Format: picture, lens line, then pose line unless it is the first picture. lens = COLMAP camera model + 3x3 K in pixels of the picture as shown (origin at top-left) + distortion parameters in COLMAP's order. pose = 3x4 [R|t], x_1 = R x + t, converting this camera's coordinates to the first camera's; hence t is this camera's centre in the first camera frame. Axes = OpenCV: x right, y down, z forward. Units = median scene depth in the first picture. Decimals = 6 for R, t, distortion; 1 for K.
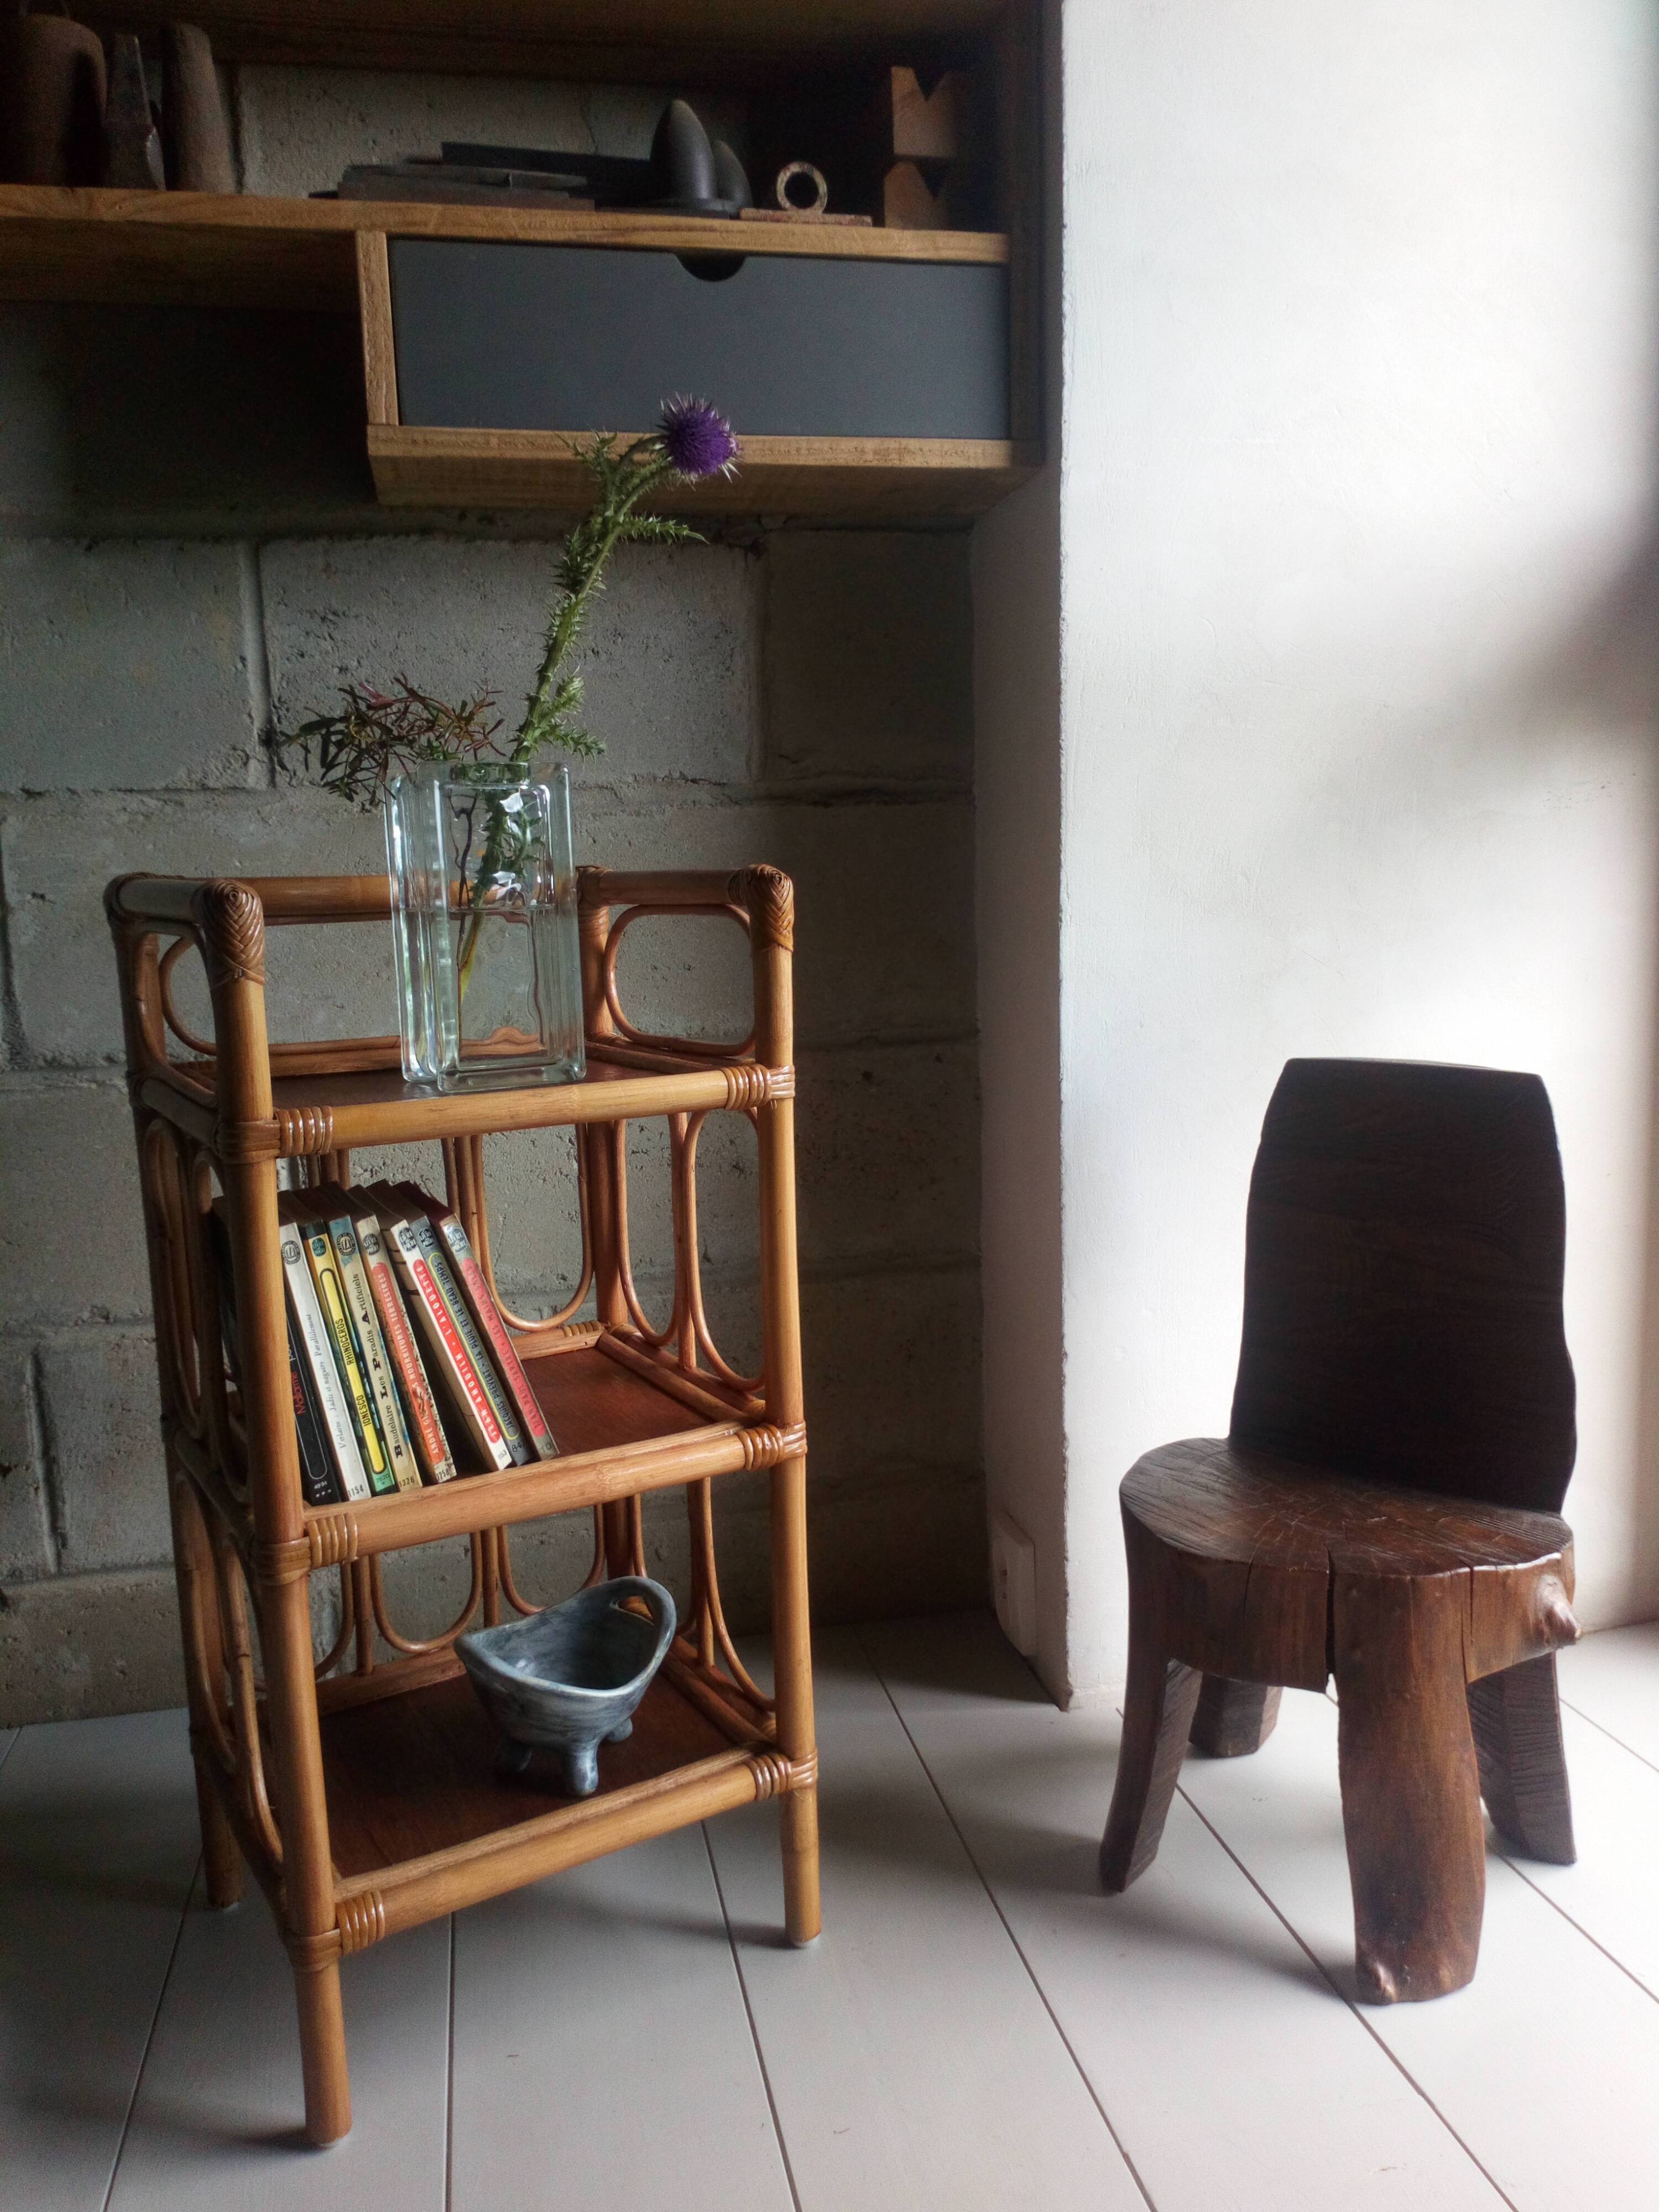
lens RADIAL K [[1658.9, 0, 833.2], [0, 1658.9, 1106.3], [0, 0, 1]] dist [0.131872, -0.225452]
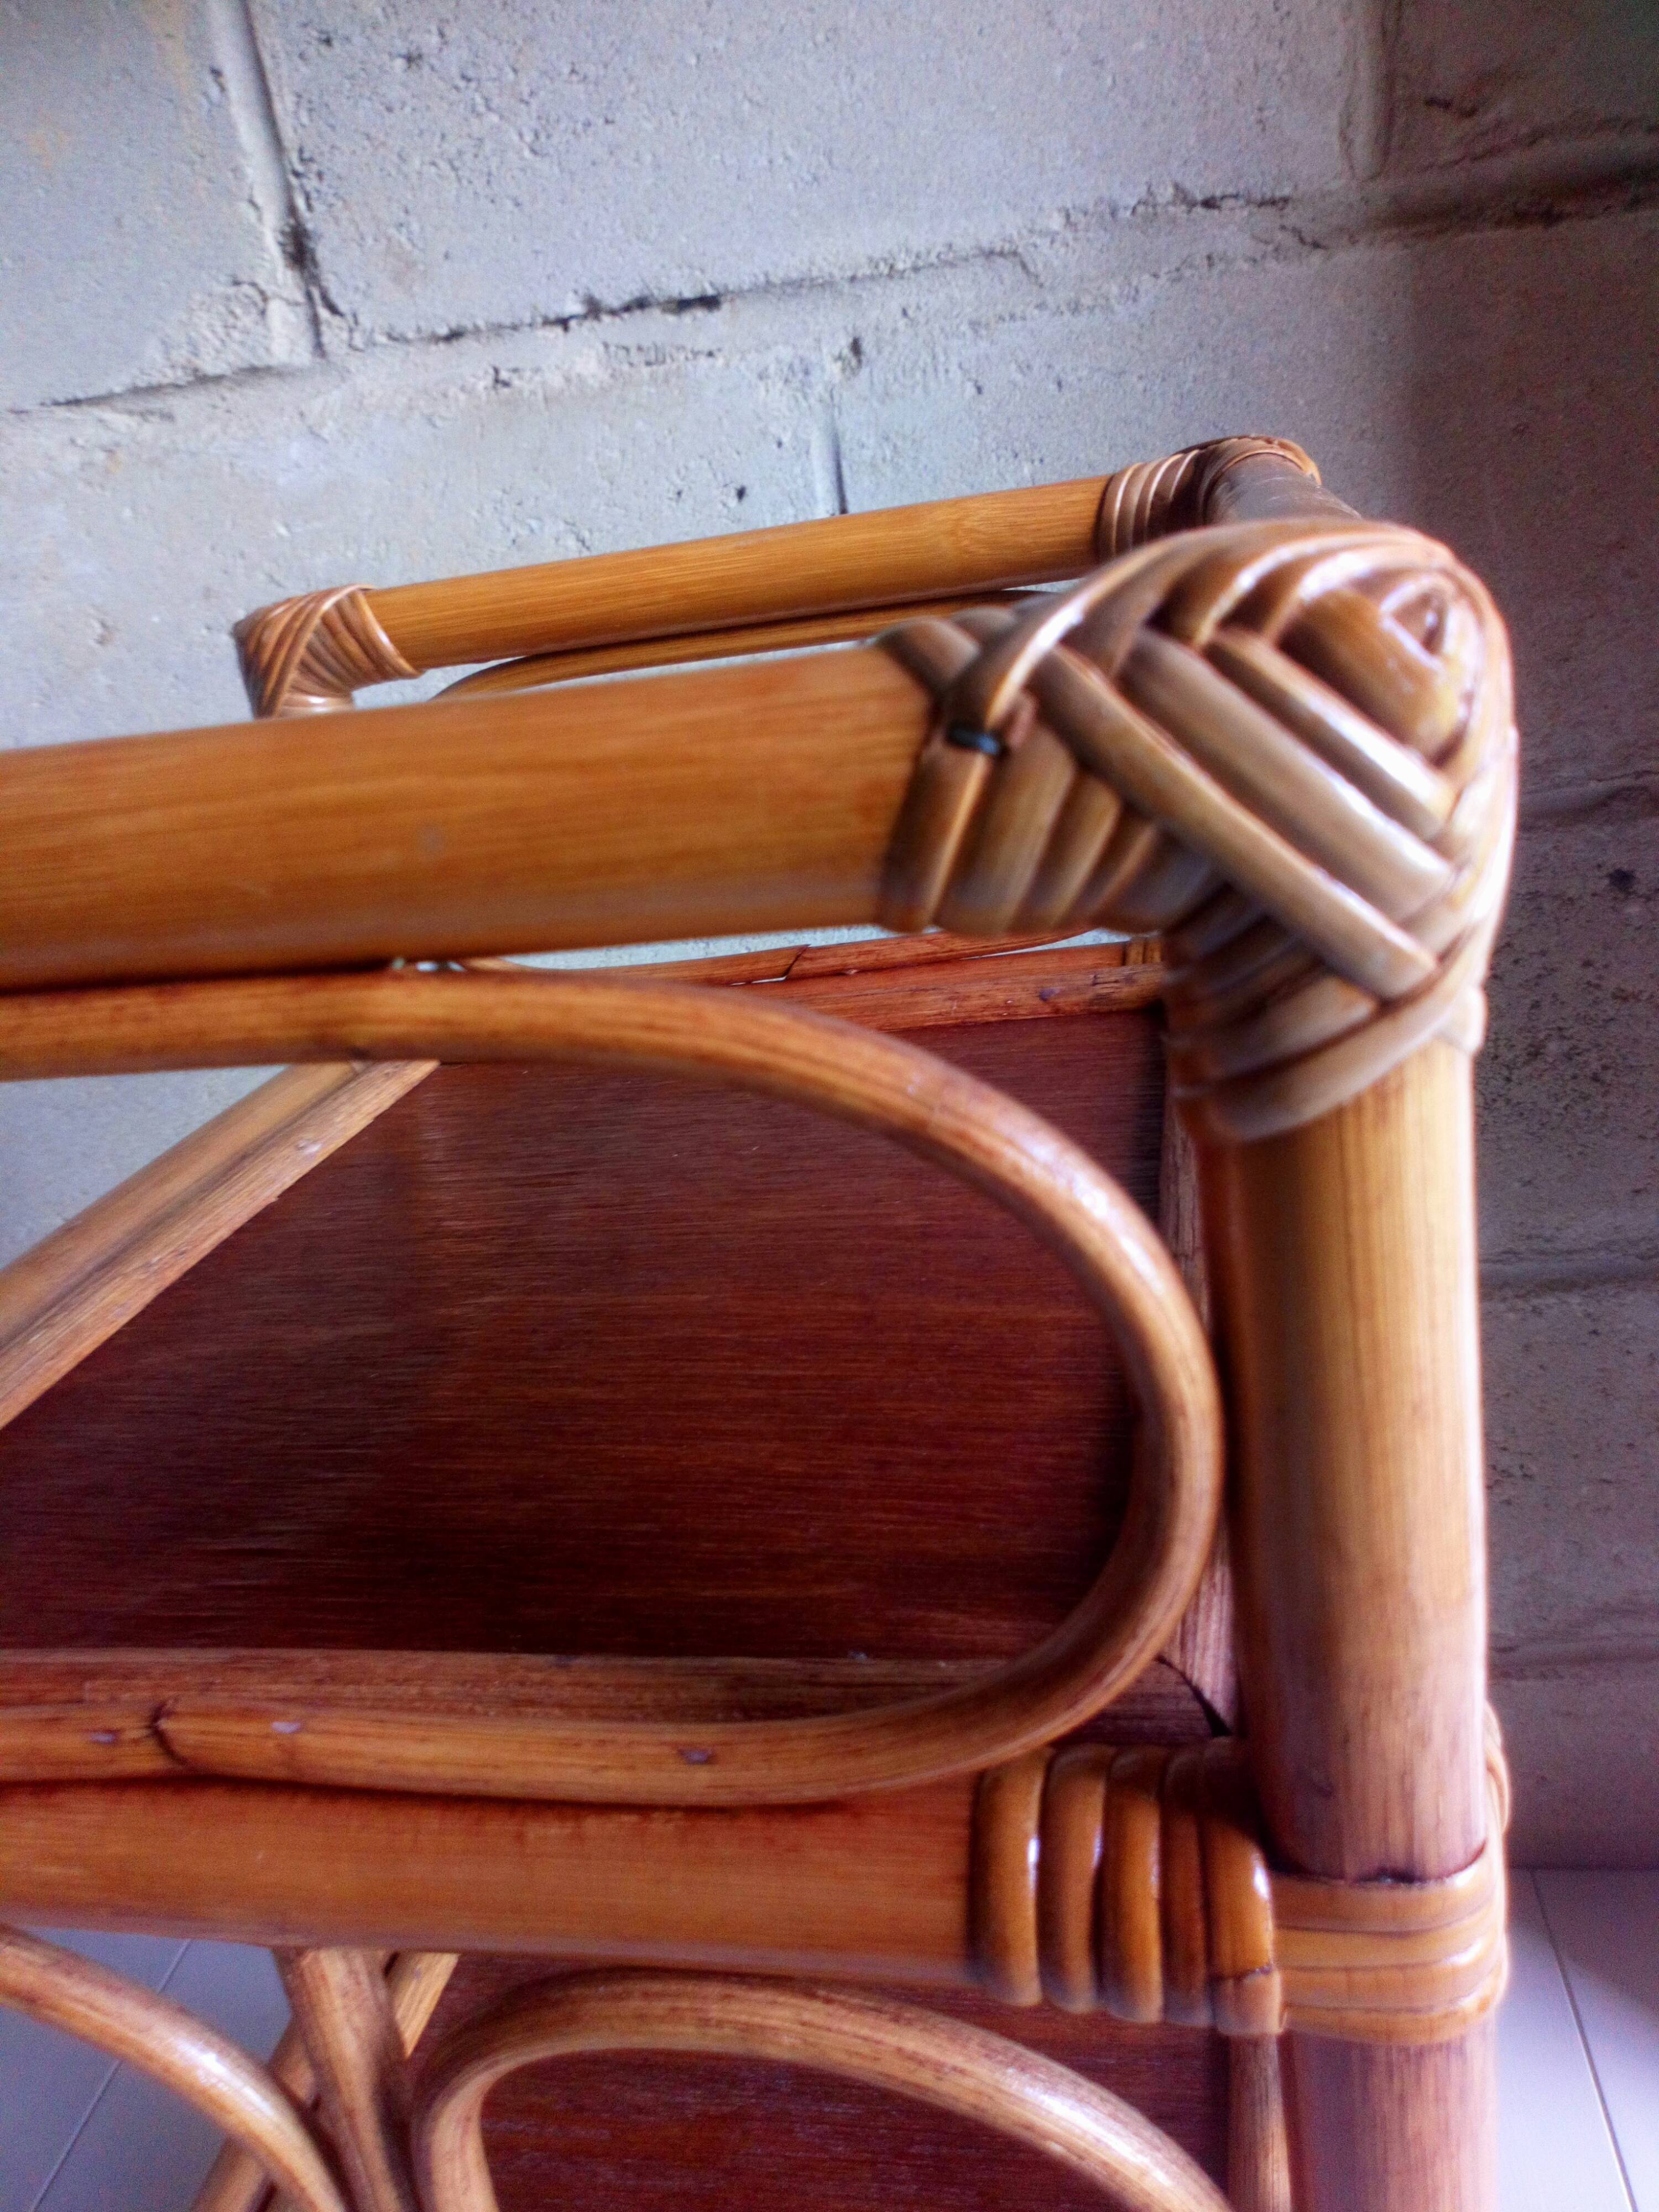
lens RADIAL K [[1664.9, 0, 826.9], [0, 1664.9, 1094.1], [0, 0, 1]] dist [0.062629, -0.088777]
pose [[0.937029, 0.025109, -0.348347, -0.022091], [0.063131, 0.968805, 0.239650, -0.091330], [0.343498, -0.246550, 0.906213, 0.561746]]
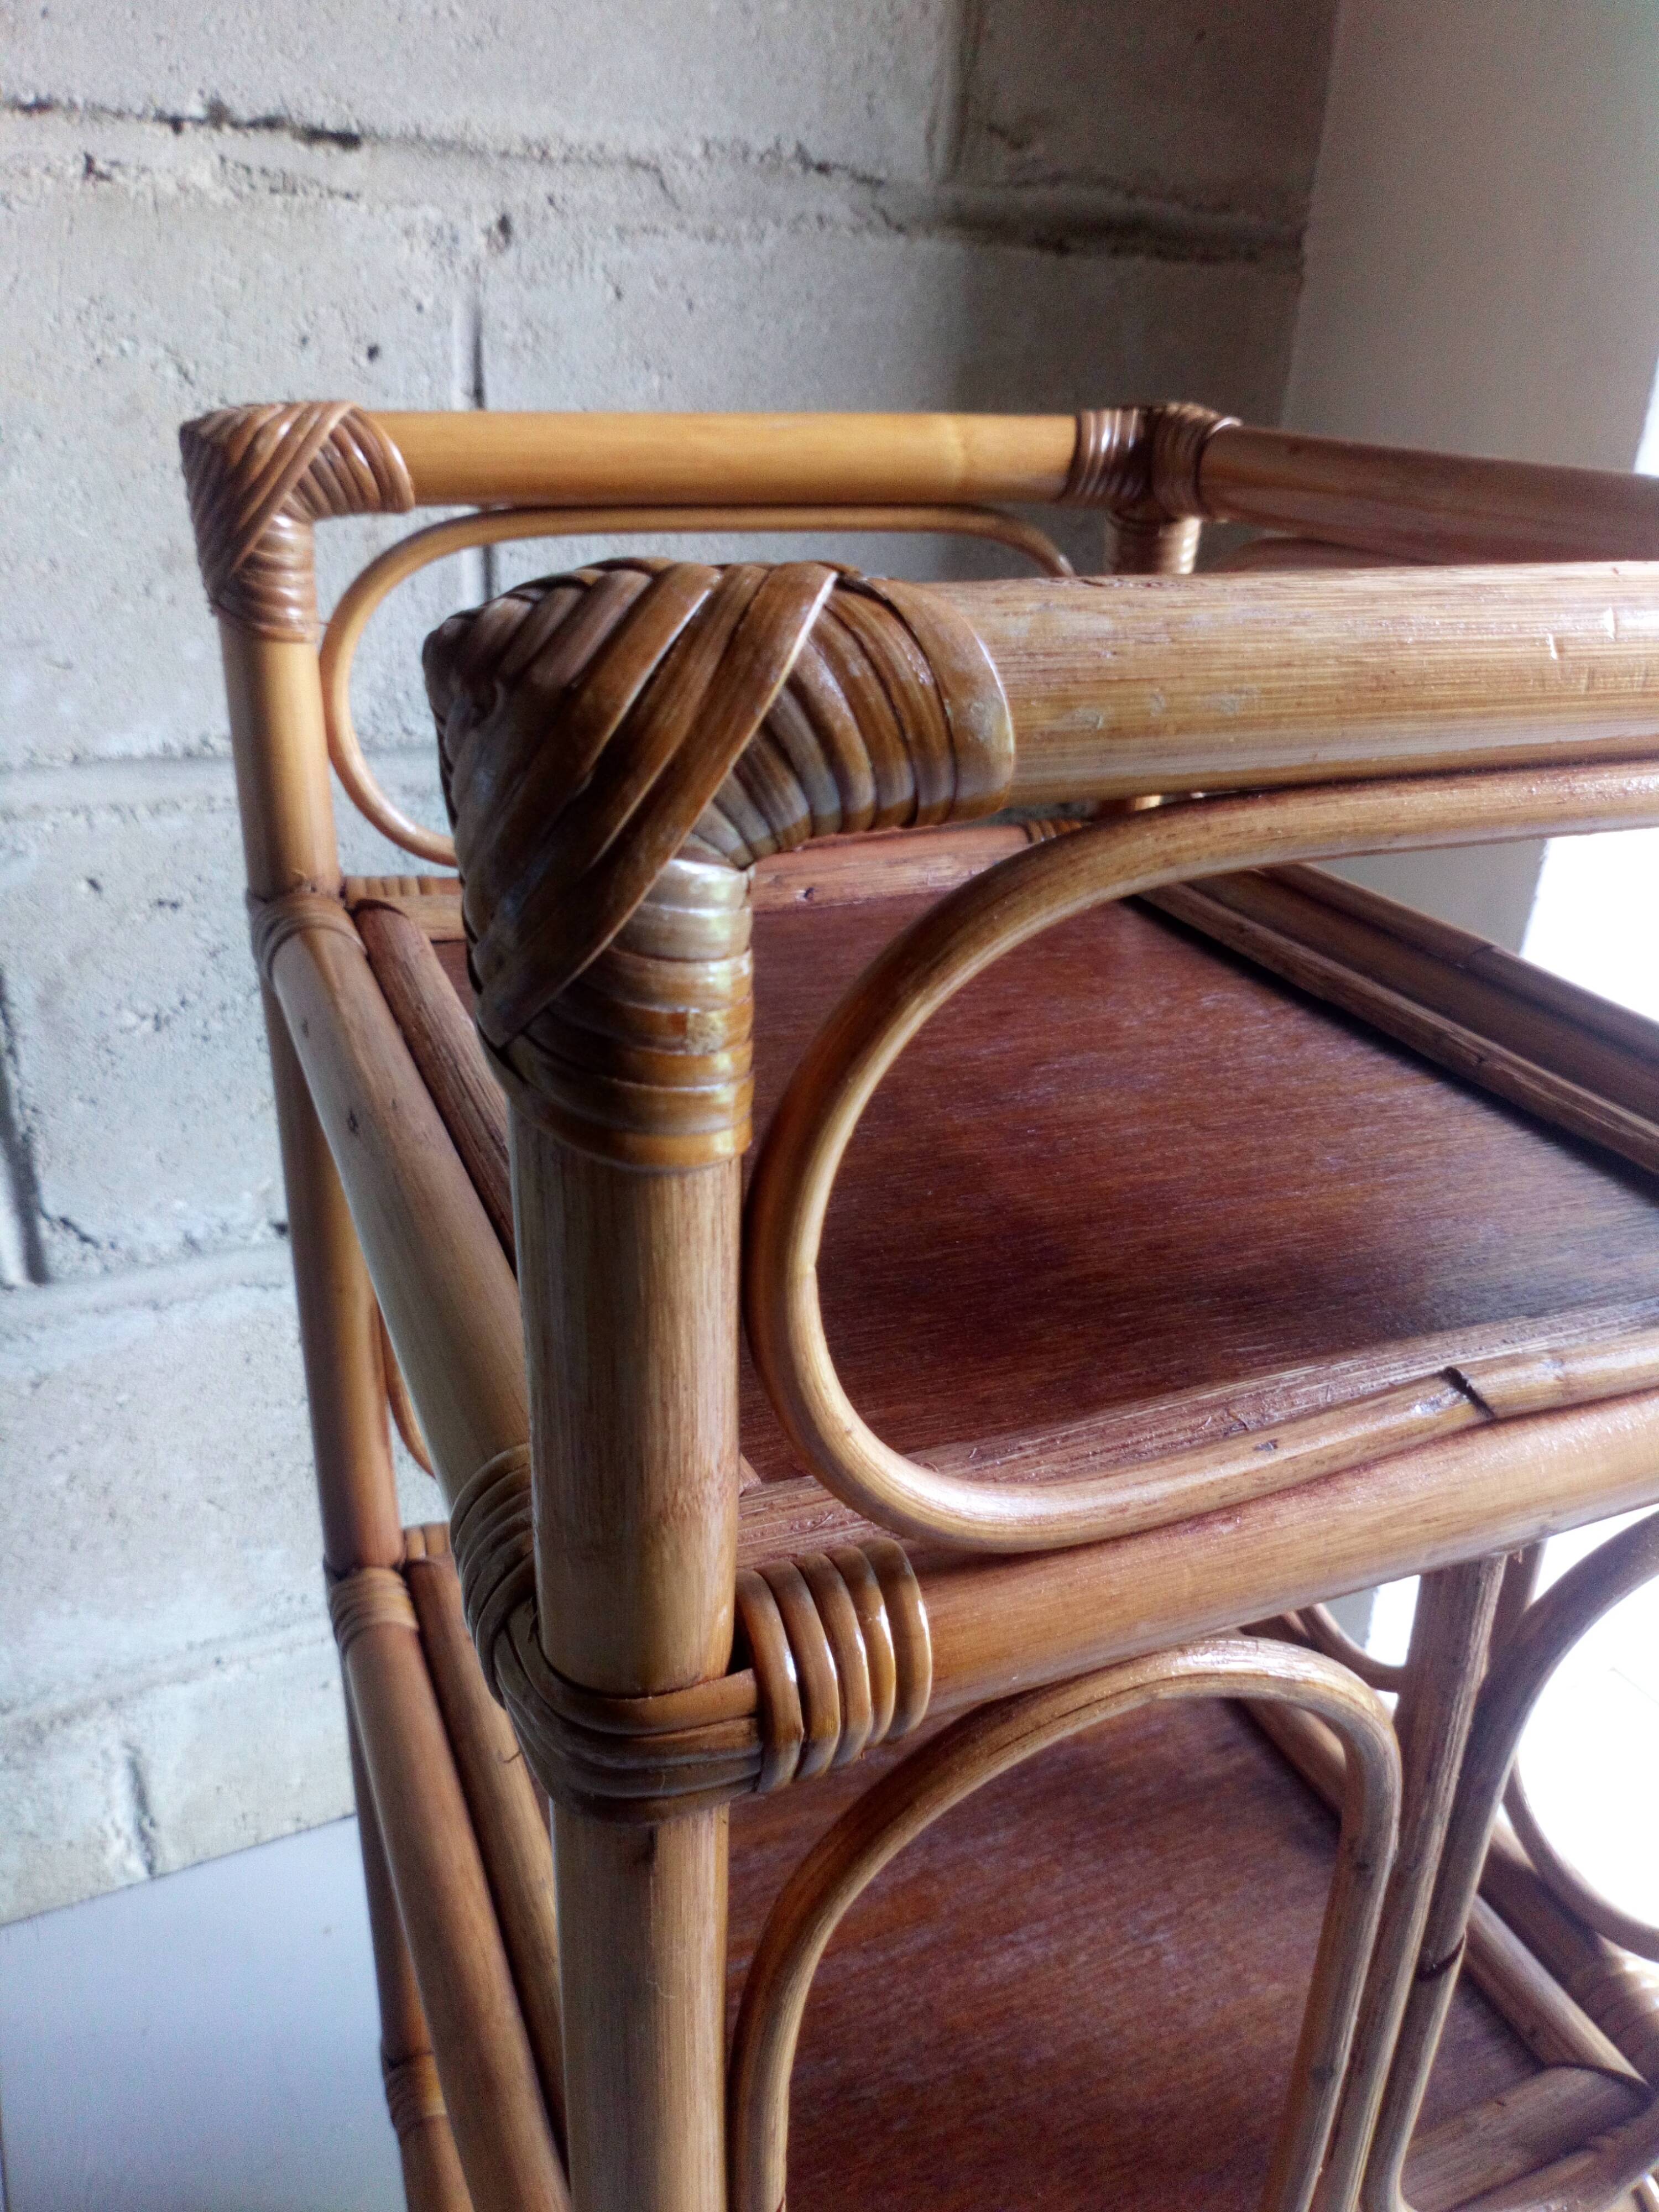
lens RADIAL K [[1701.1, 0, 834.4], [0, 1701.1, 1107.7], [0, 0, 1]] dist [0.054730, -0.085172]
pose [[0.962721, -0.043843, 0.266921, -0.231226], [-0.034192, 0.959138, 0.280865, -0.083485], [-0.268328, -0.279521, 0.921883, 0.514949]]
